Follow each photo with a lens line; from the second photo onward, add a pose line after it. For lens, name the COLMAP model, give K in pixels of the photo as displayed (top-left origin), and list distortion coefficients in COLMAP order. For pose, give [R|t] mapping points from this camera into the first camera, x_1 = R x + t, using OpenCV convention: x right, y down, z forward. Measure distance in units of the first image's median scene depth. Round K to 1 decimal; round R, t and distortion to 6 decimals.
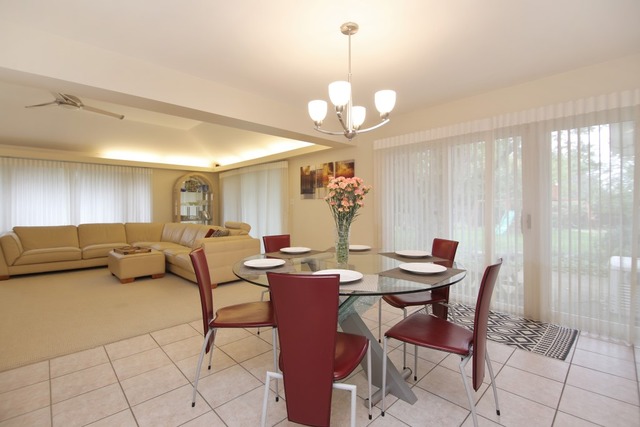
lens RADIAL K [[292.7, 0, 319.4], [0, 292.7, 211.8], [0, 0, 1]] dist [-0.014707, -0.000760]
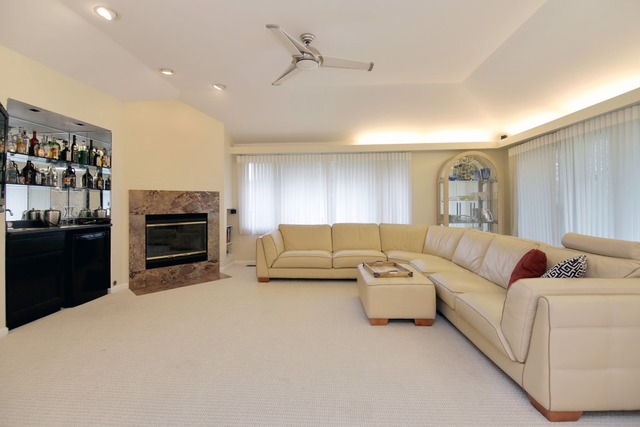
lens RADIAL K [[292.7, 0, 315.6], [0, 292.7, 200.5], [0, 0, 1]] dist [-0.014707, -0.000760]
pose [[0.678889, -0.014479, -0.734098, -0.200205], [-0.004975, 0.999692, -0.024319, -0.003703], [0.734224, 0.020162, 0.678608, 0.327761]]
